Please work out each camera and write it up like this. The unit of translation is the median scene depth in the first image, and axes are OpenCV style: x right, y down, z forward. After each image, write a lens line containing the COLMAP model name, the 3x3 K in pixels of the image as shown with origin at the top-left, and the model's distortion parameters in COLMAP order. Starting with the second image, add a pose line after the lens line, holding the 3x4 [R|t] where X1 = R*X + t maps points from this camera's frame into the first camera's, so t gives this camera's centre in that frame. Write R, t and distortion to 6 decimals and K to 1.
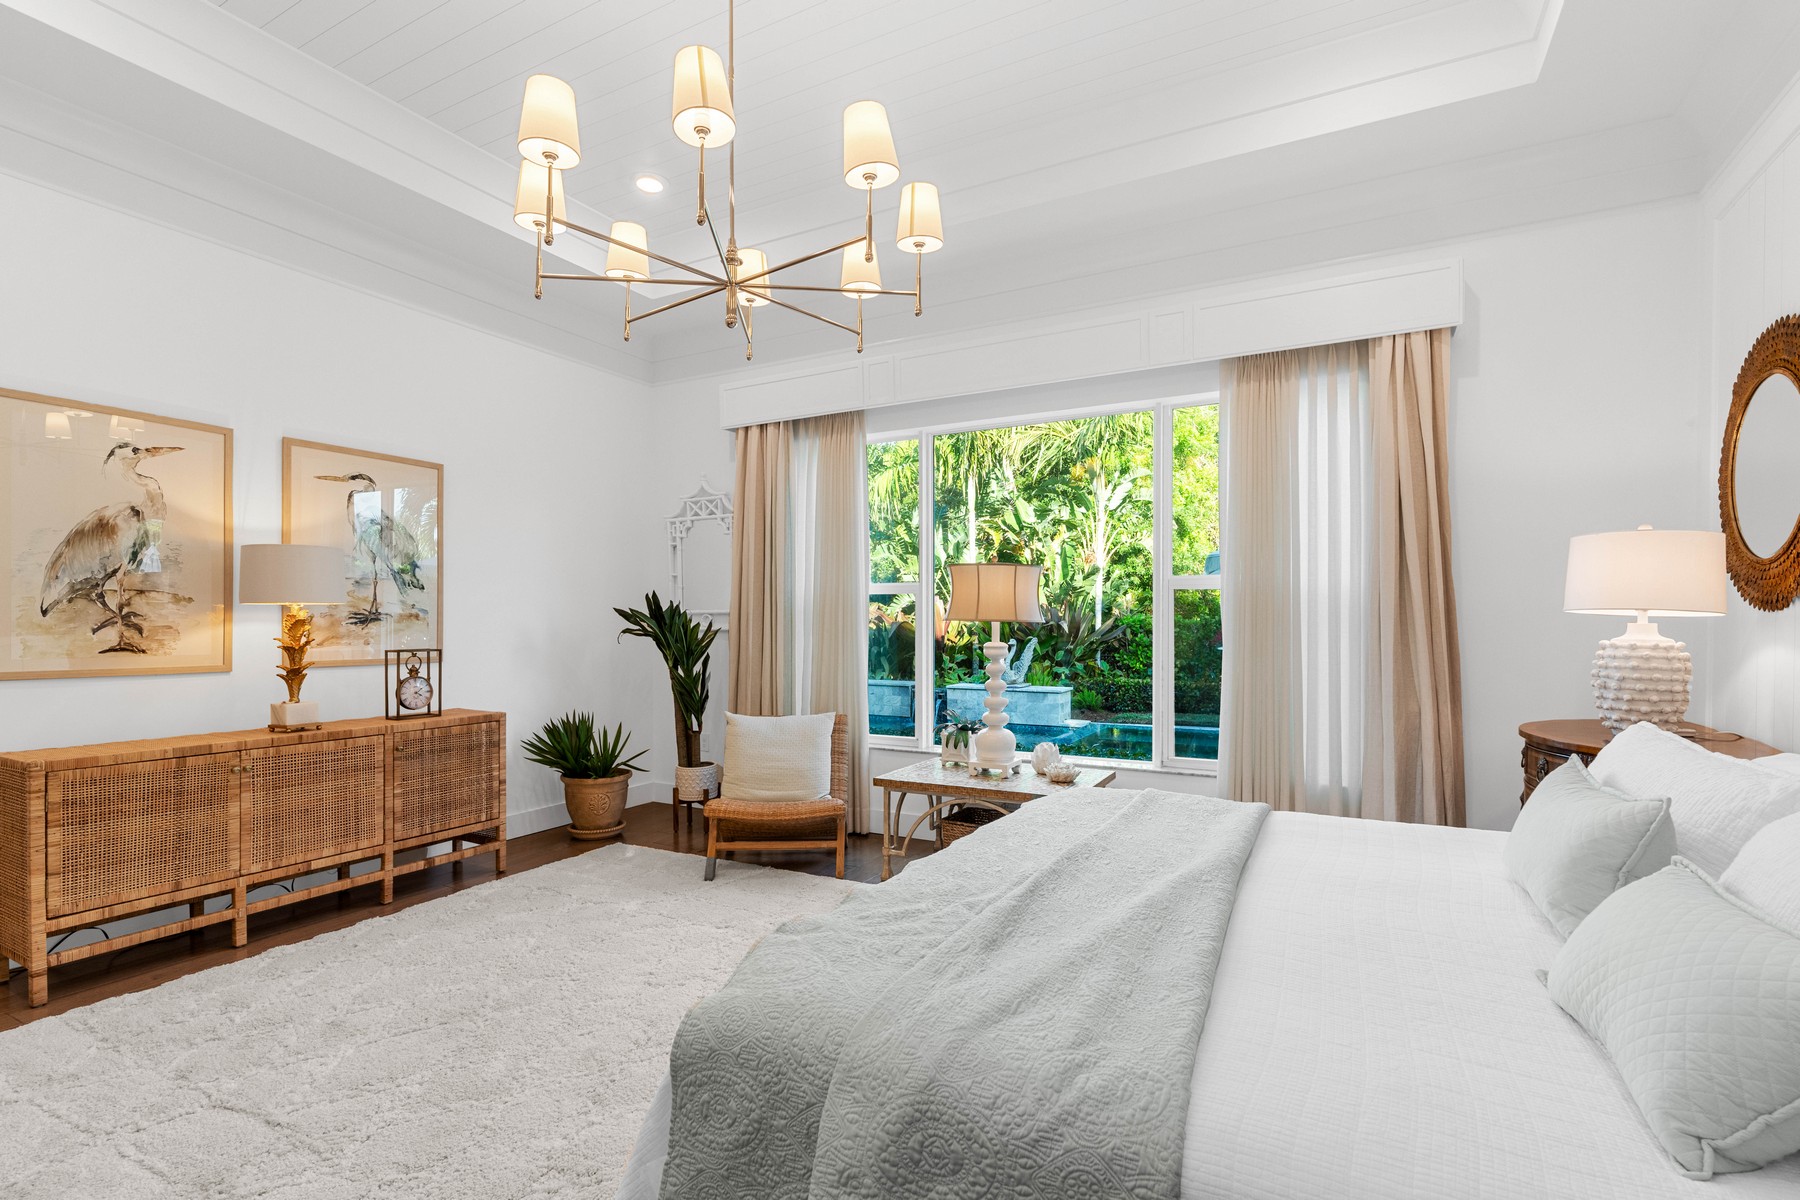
lens RADIAL K [[822.3, 0, 898.3], [0, 822.3, 617.7], [0, 0, 1]] dist [-0.002210, -0.000085]
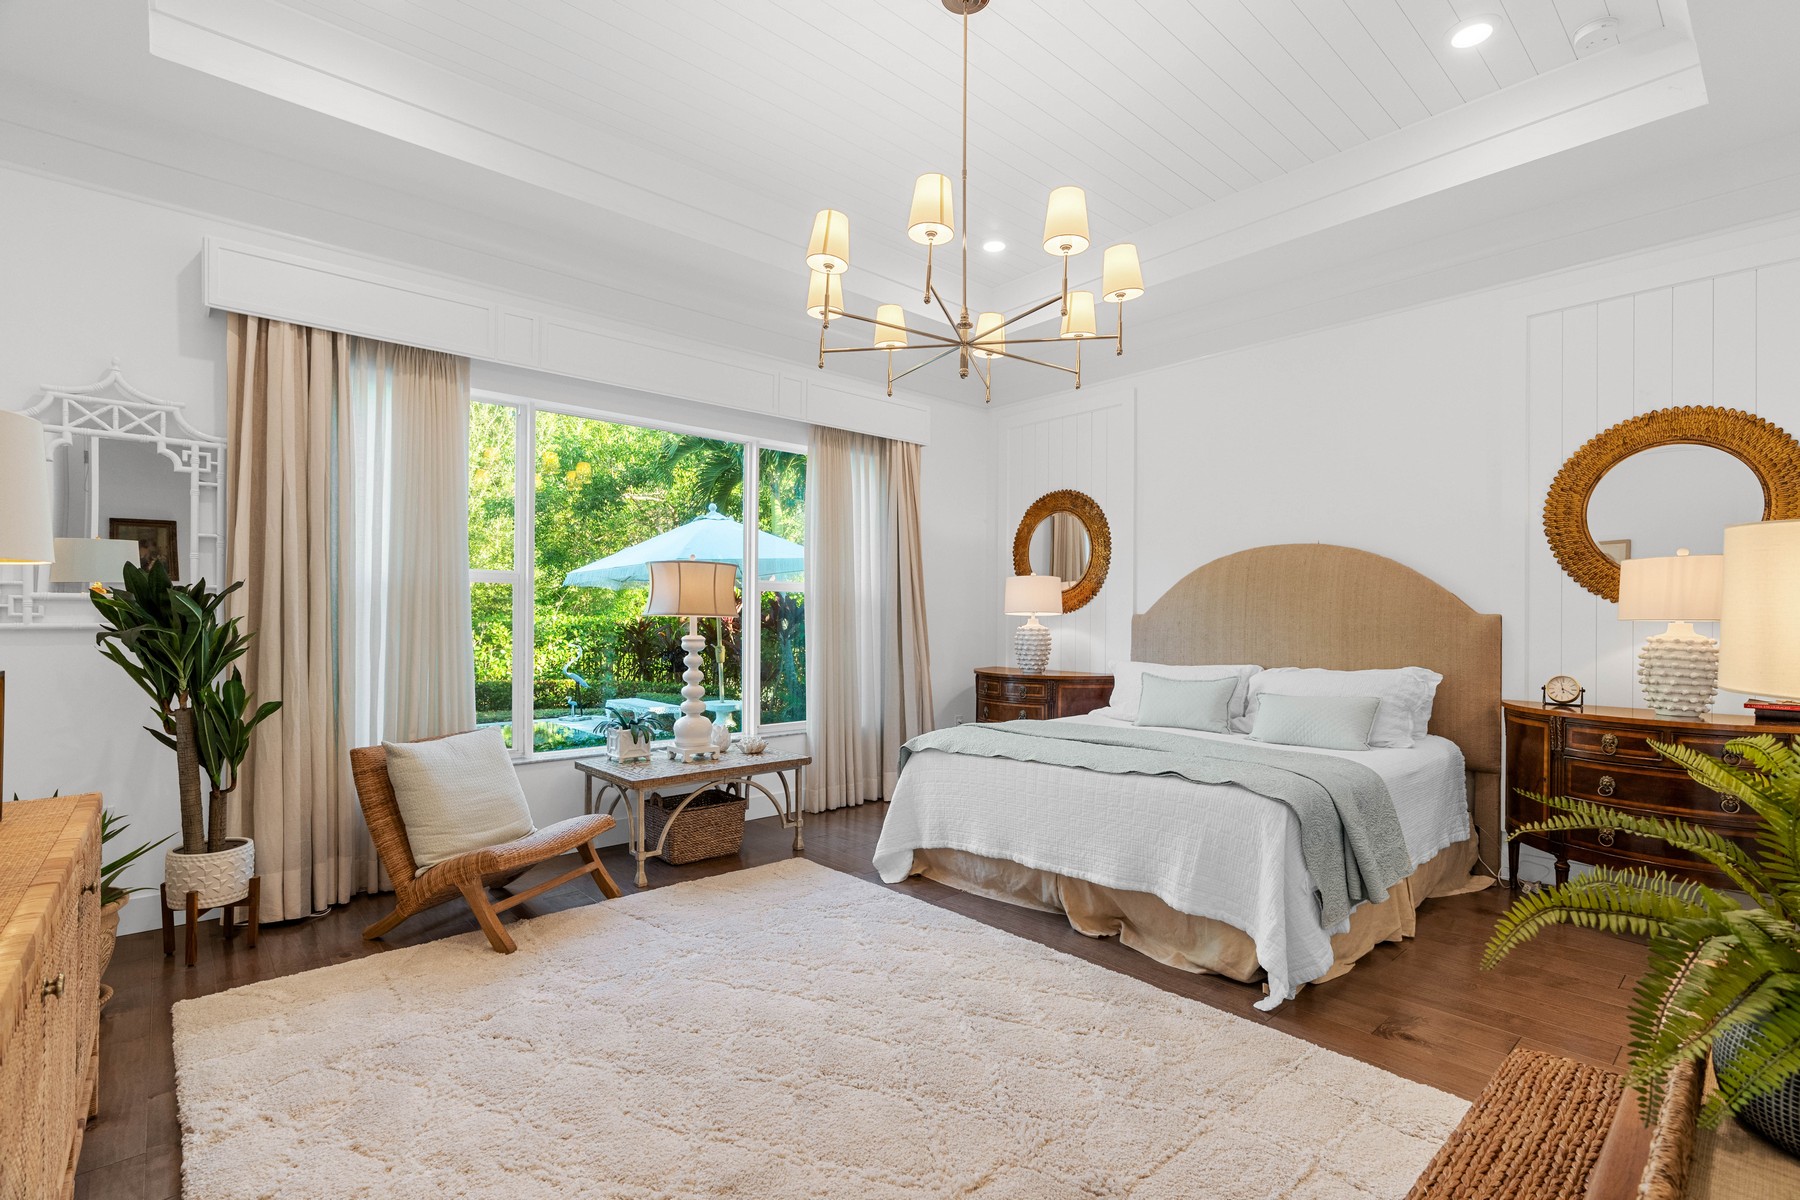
lens RADIAL K [[822.3, 0, 898.3], [0, 822.3, 617.7], [0, 0, 1]] dist [-0.002210, -0.000085]
pose [[0.348490, 0.003206, 0.937307, -0.790166], [-0.005524, 0.999984, -0.001366, 0.005960], [-0.937296, -0.004702, 0.348502, 0.376548]]
